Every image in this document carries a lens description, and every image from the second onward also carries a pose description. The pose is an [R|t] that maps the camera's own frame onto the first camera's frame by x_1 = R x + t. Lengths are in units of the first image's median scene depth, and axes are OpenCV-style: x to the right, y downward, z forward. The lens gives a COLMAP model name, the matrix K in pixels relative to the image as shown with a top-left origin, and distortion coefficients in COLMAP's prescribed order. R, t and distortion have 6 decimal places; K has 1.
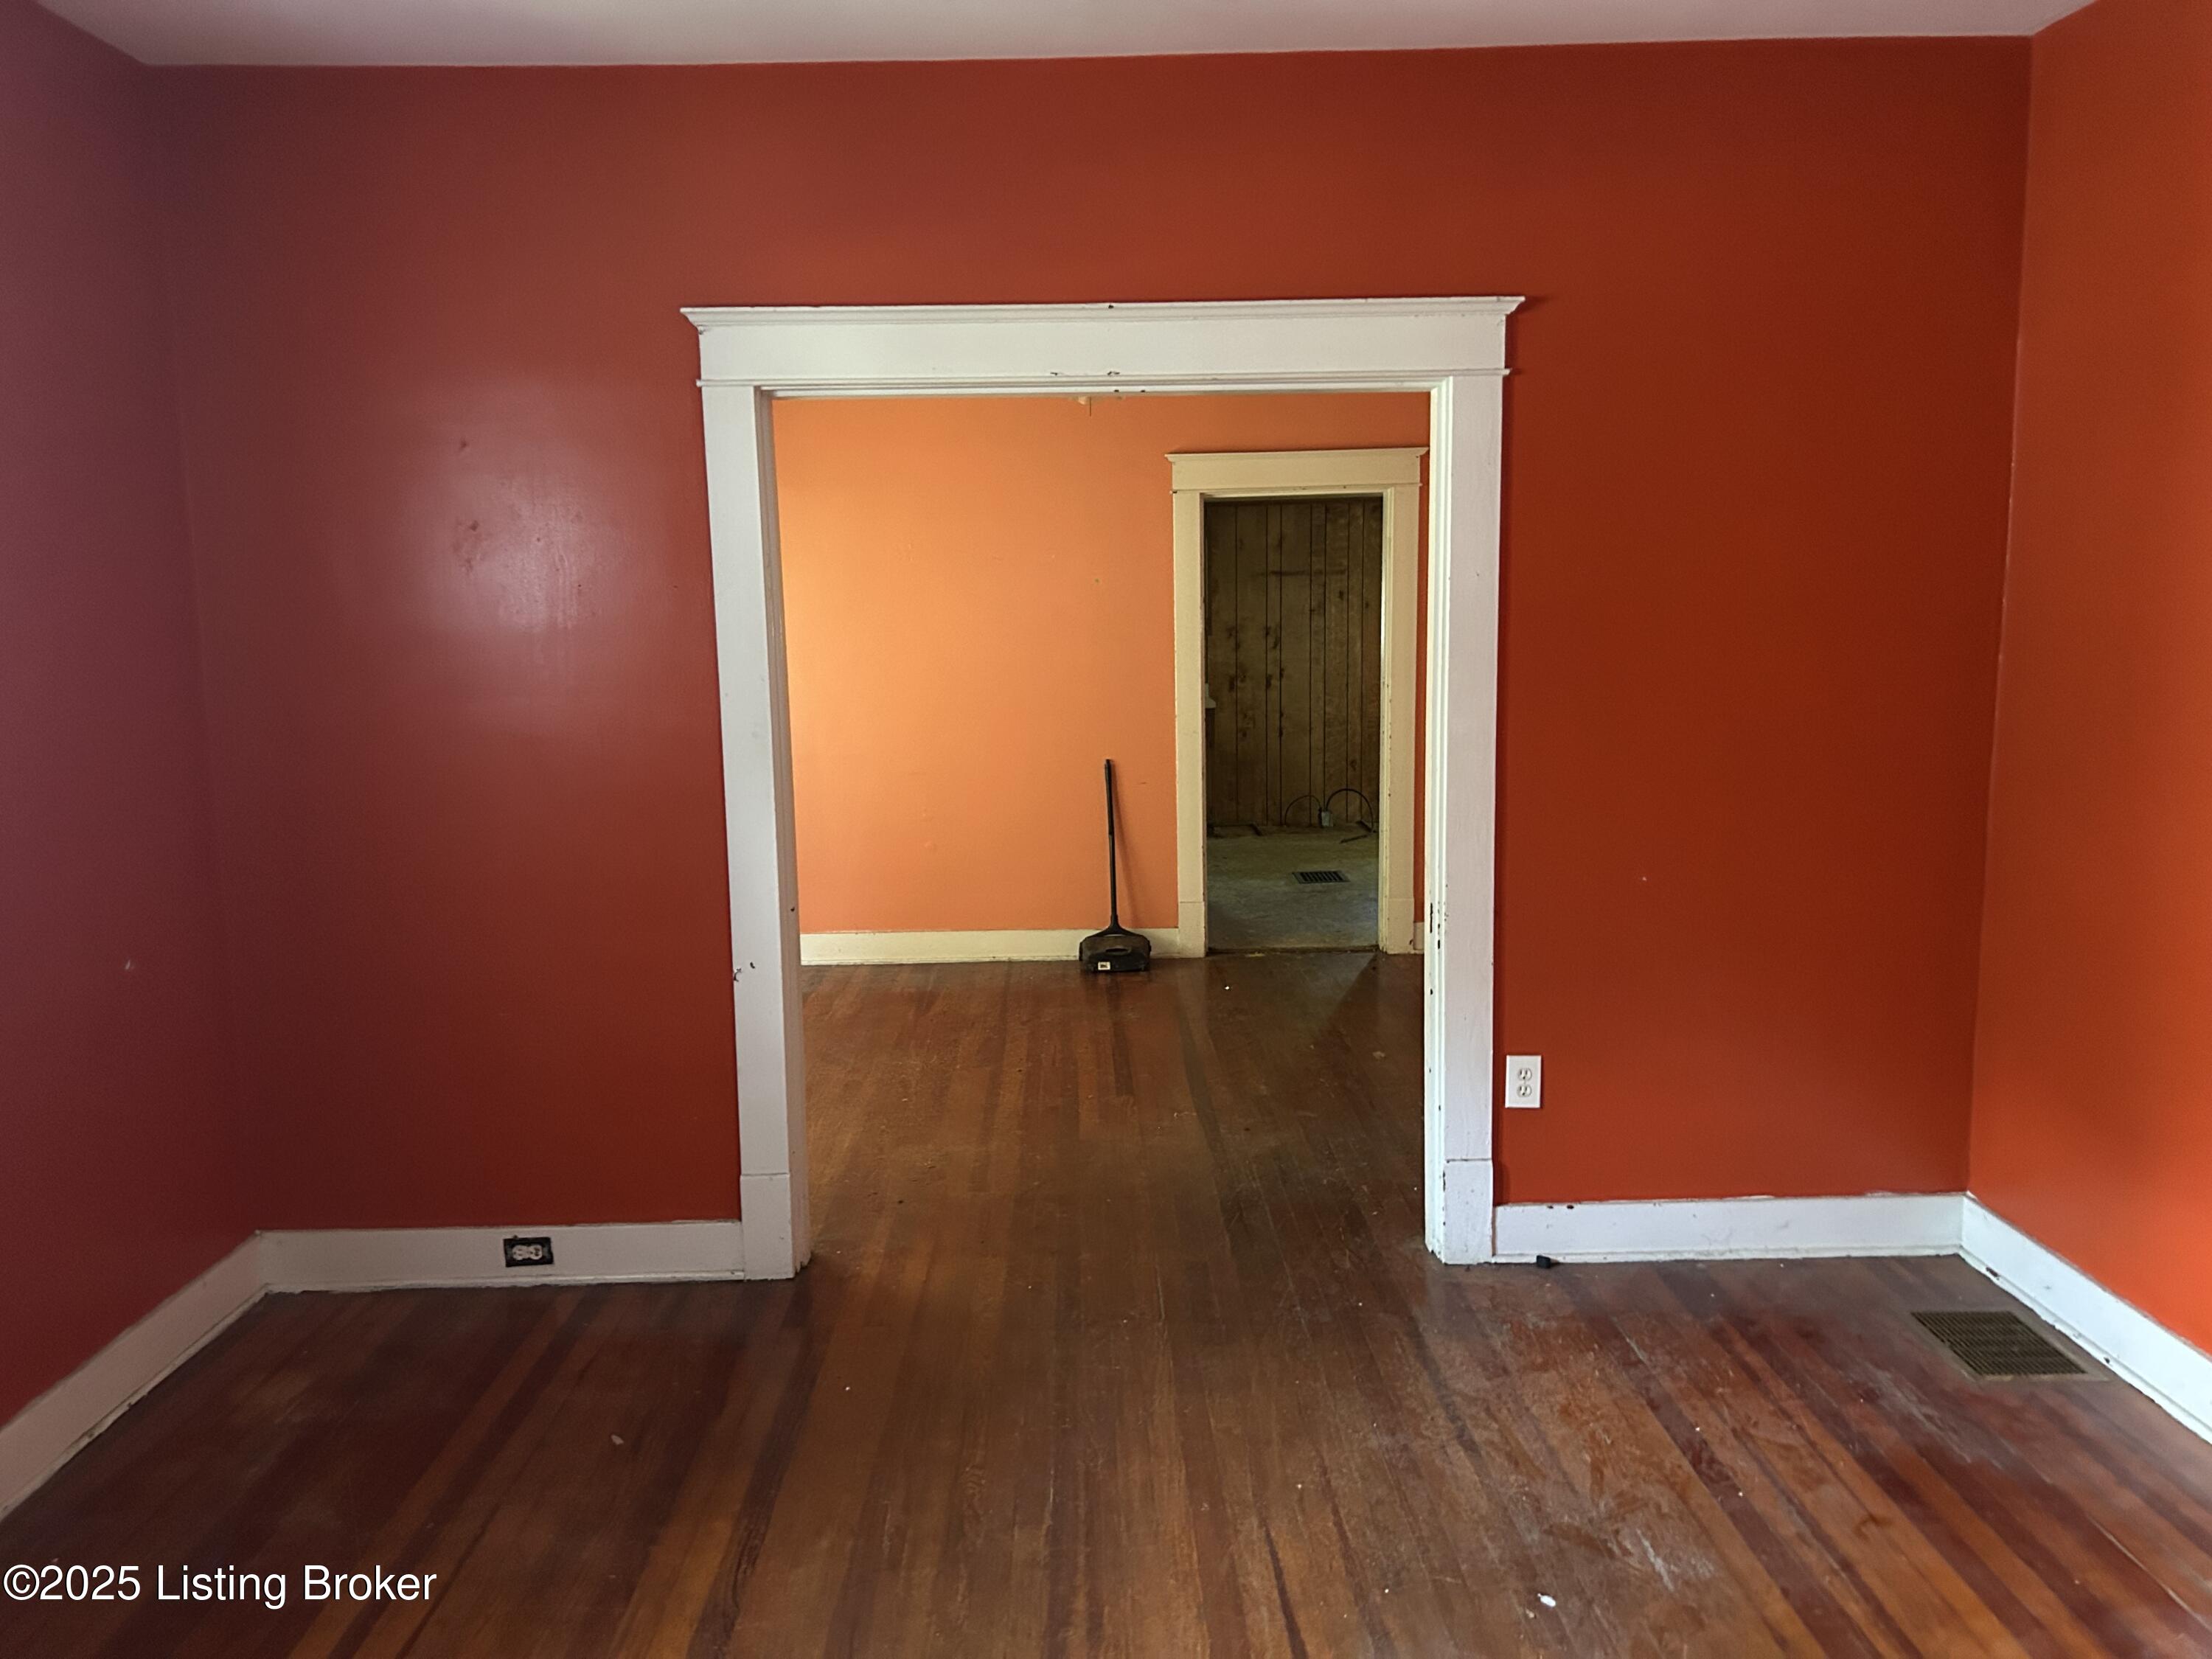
lens RADIAL K [[1659.0, 0, 1102.2], [0, 1659.0, 828.7], [0, 0, 1]] dist [0.060137, -0.081123]
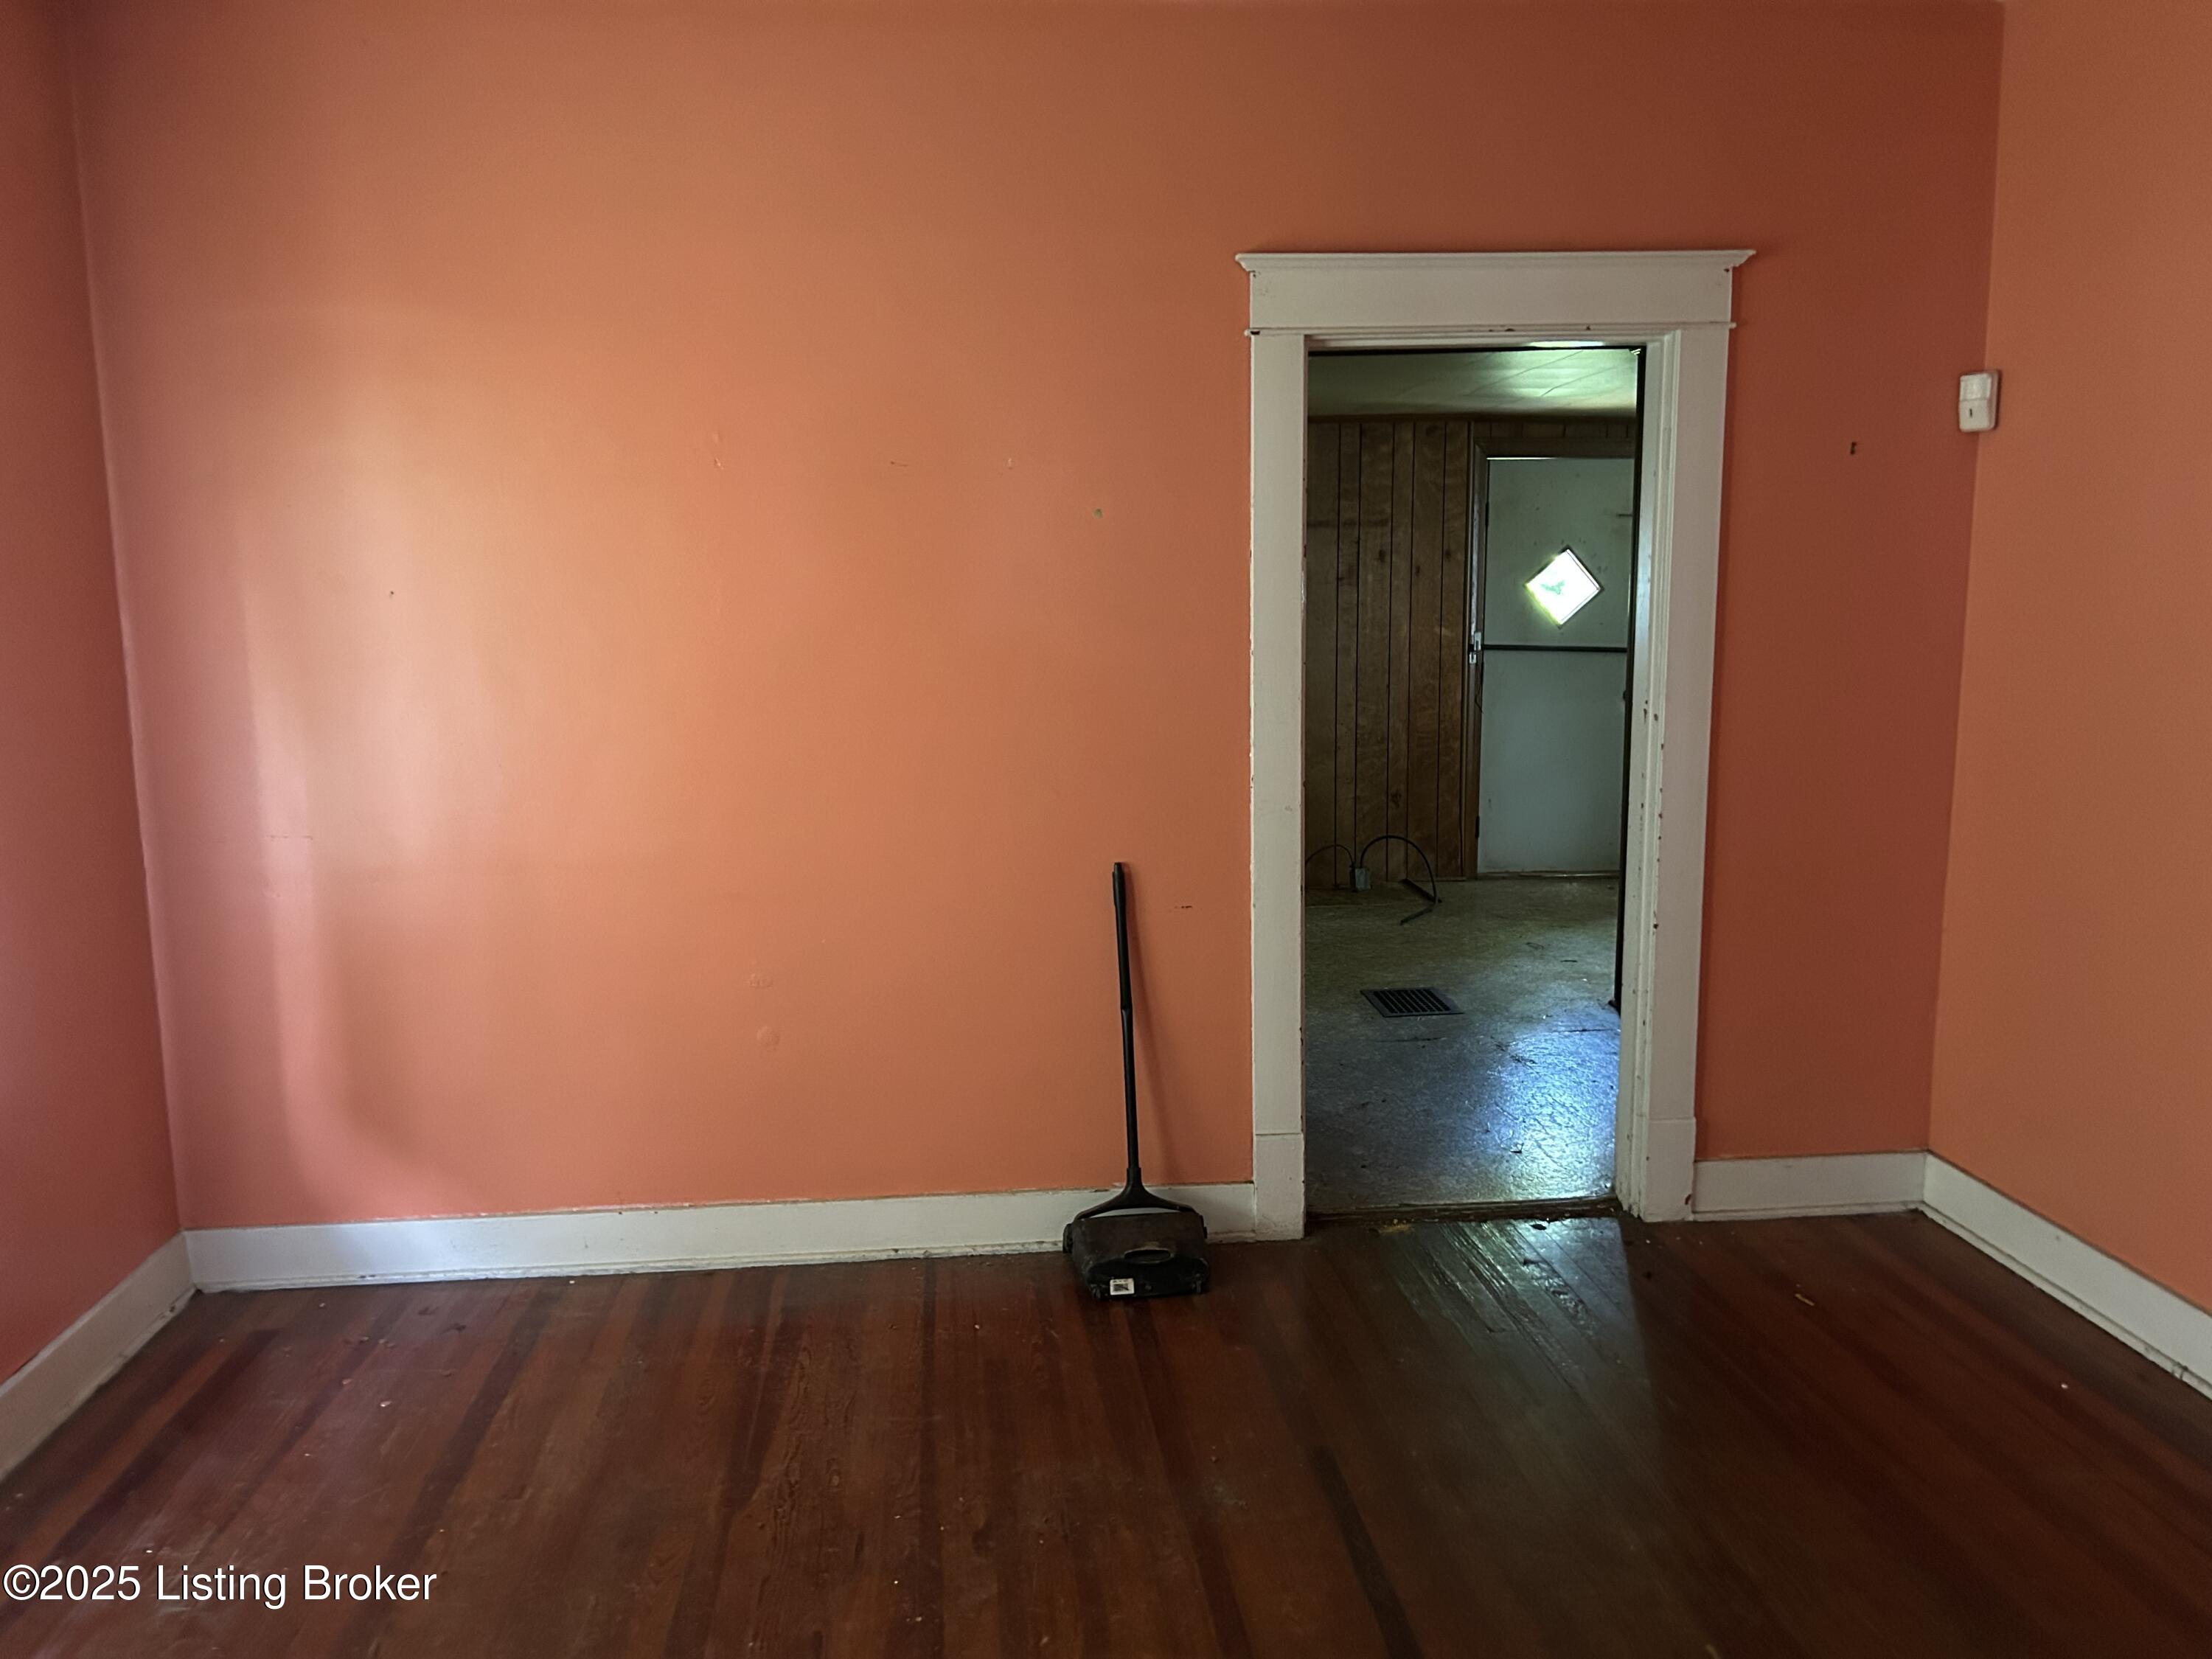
lens RADIAL K [[1659.0, 0, 1110.6], [0, 1659.0, 830.9], [0, 0, 1]] dist [0.060137, -0.081123]
pose [[0.996706, -0.008585, 0.080639, -0.039613], [0.007183, 0.999818, 0.017654, -0.060029], [-0.080776, -0.017016, 0.996587, 0.485942]]
